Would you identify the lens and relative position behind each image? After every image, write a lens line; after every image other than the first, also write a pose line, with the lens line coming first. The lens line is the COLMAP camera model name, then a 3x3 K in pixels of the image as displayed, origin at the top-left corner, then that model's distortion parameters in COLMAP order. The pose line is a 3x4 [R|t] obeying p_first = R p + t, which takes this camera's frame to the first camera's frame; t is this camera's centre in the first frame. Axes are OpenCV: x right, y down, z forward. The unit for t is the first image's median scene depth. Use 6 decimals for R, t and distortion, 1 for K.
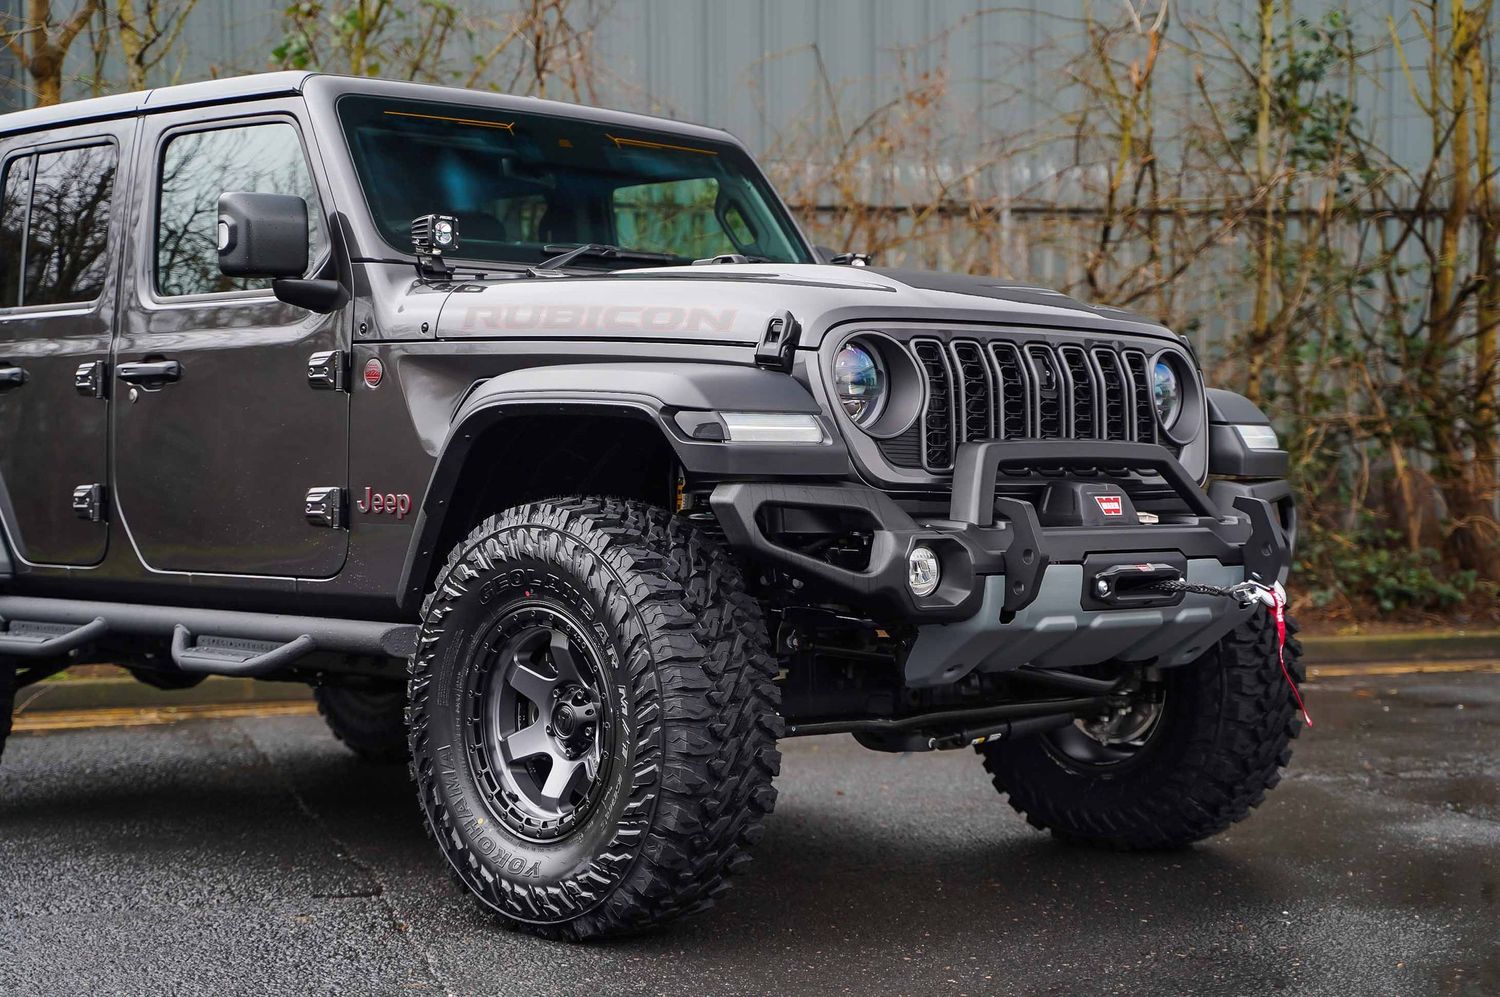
lens RADIAL K [[2519.6, 0, 737.1], [0, 2519.6, 493.5], [0, 0, 1]] dist [0.115146, 0.000000]
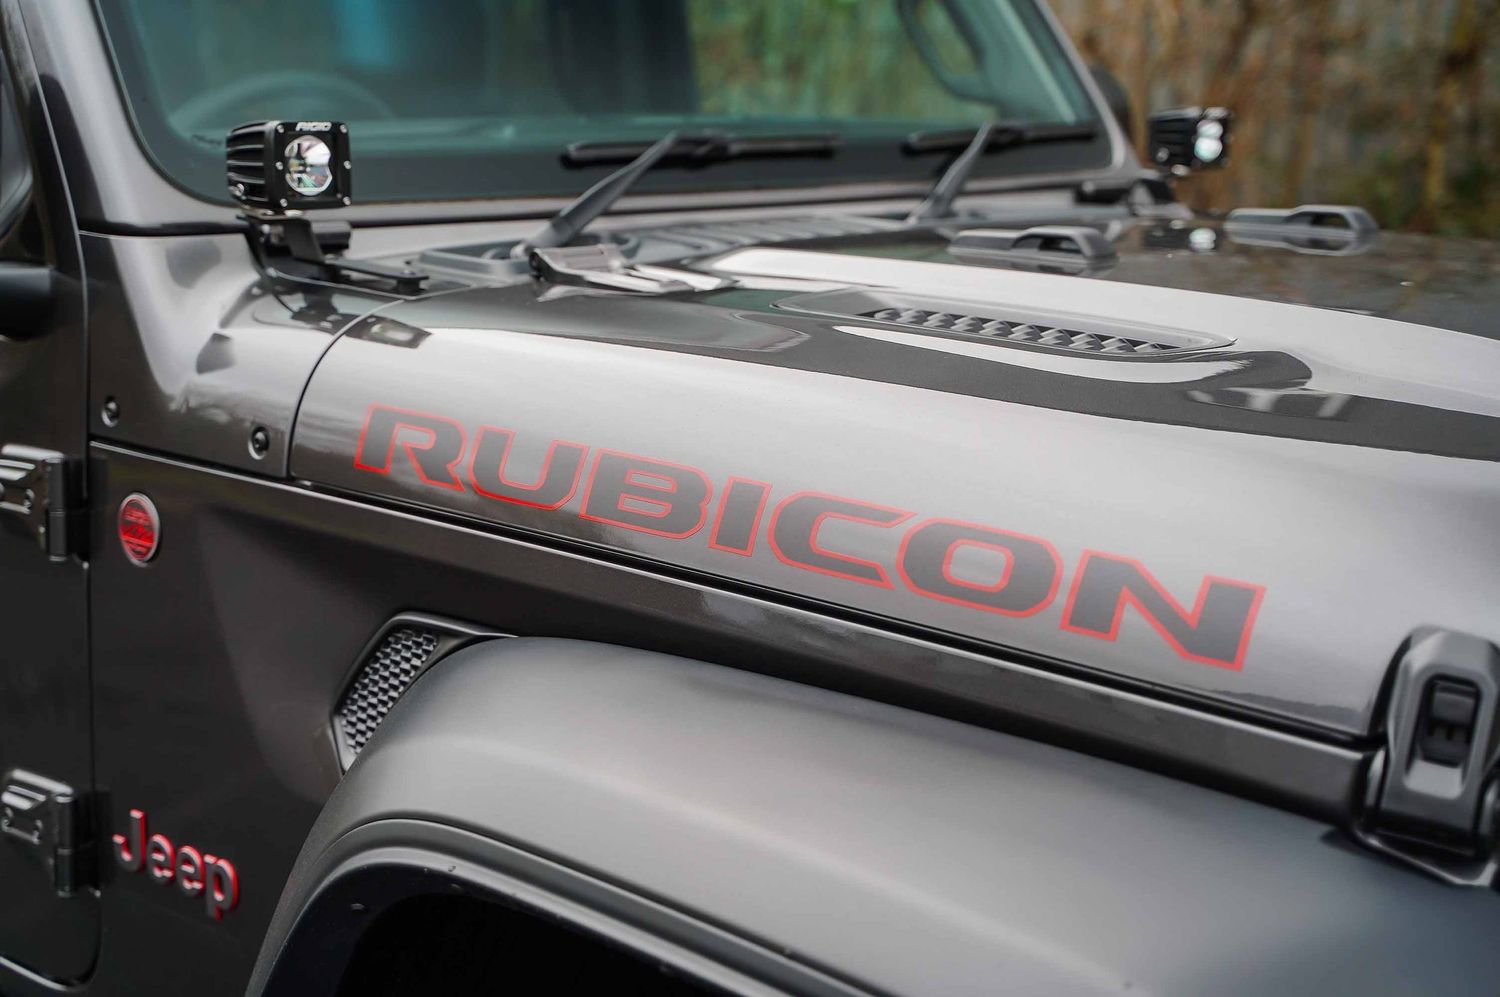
lens RADIAL K [[2206.7, 0, 751.8], [0, 2206.7, 506.8], [0, 0, 1]] dist [0.153879, 0.000000]
pose [[0.999787, 0.000381, 0.020642, -0.057080], [-0.004122, 0.983382, 0.181503, -0.113921], [-0.020230, -0.181549, 0.983174, 0.662223]]
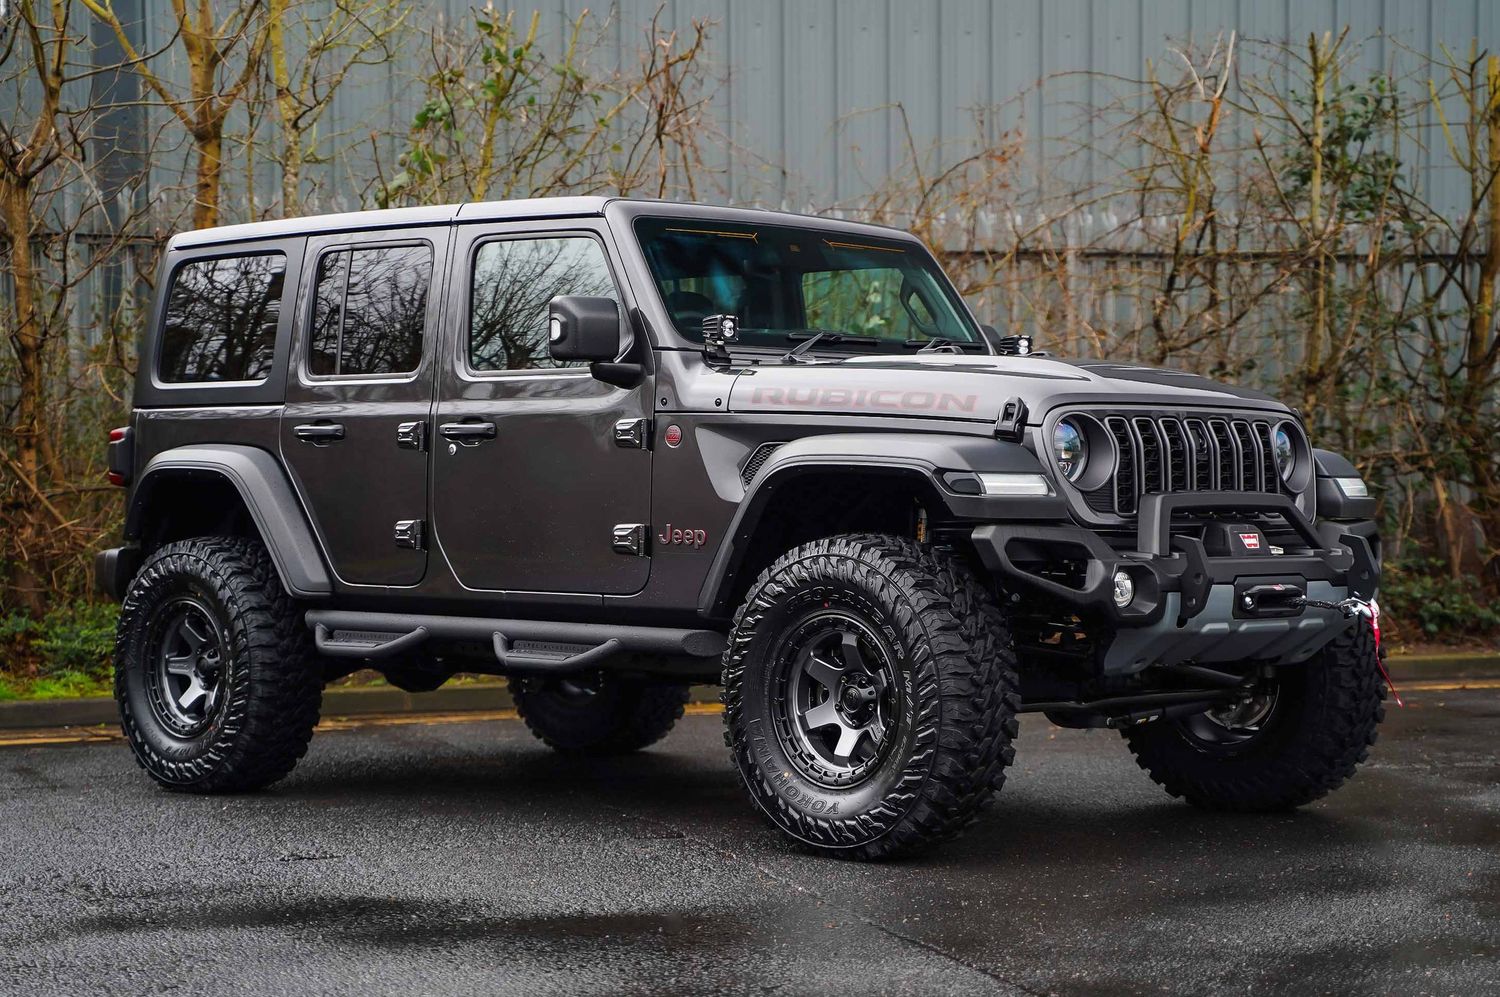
lens RADIAL K [[2843.4, 0, 759.8], [0, 2843.4, 458.9], [0, 0, 1]] dist [0.133952, 0.000000]
pose [[0.999574, 0.003177, 0.029024, -0.142160], [-0.002622, 0.999813, -0.019146, -0.008218], [-0.029080, 0.019062, 0.999395, -0.459382]]
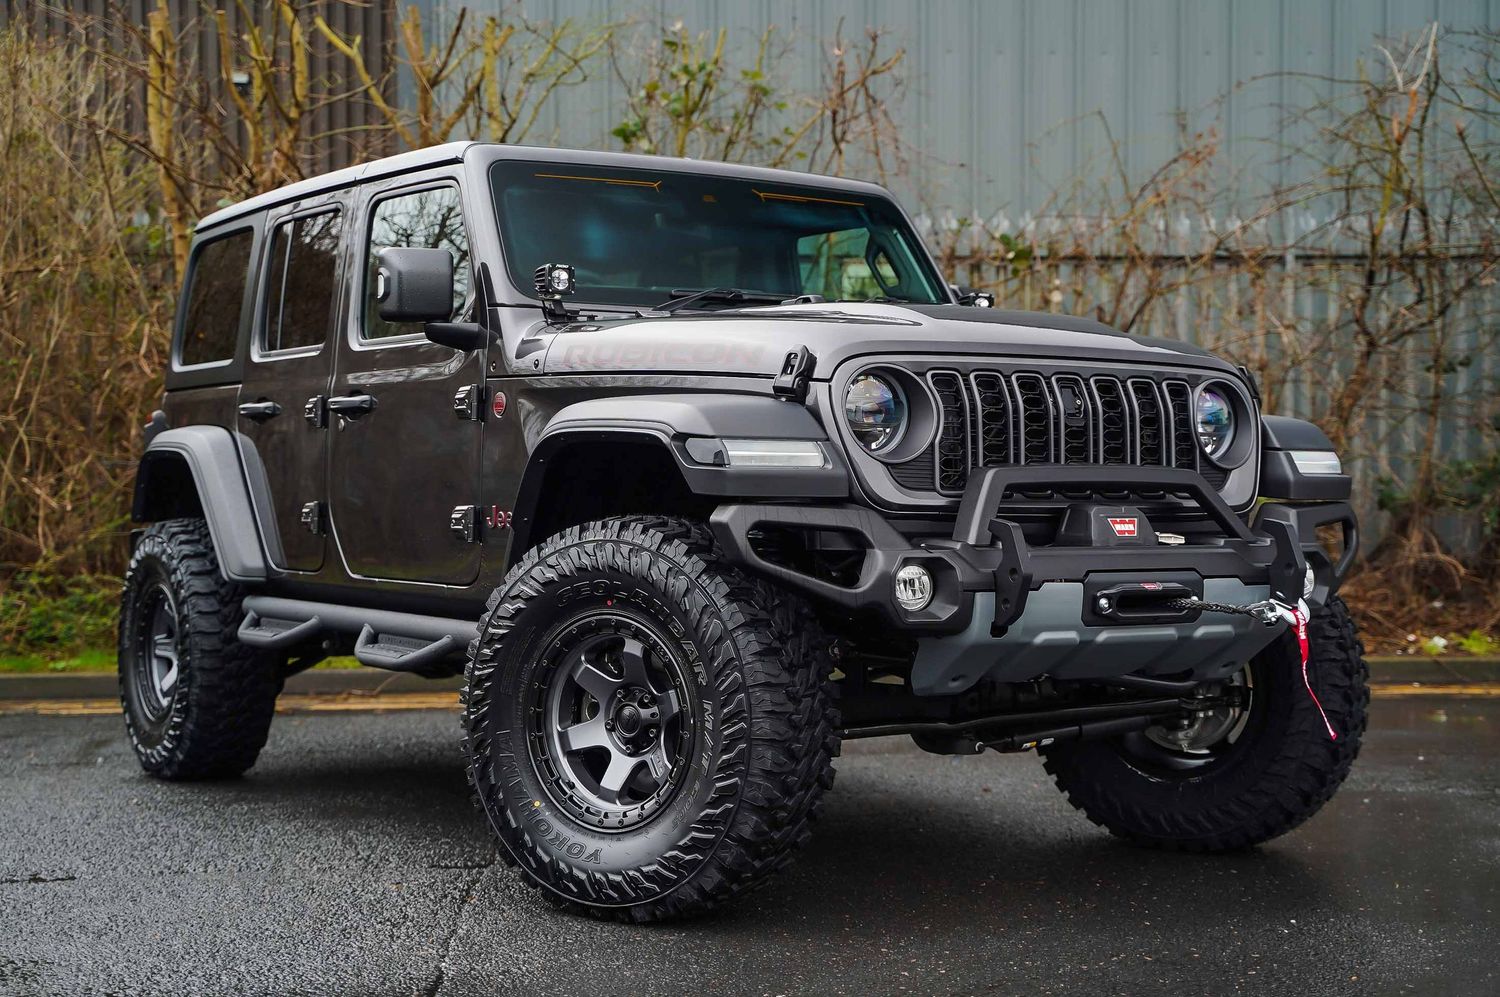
lens RADIAL K [[2170.3, 0, 748.4], [0, 2170.3, 503.8], [0, 0, 1]] dist [0.049813, 0.000000]
pose [[0.980439, 0.005781, -0.196736, 0.156839], [-0.006553, 0.999973, -0.003272, -0.000873], [0.196712, 0.004497, 0.980451, 0.069244]]
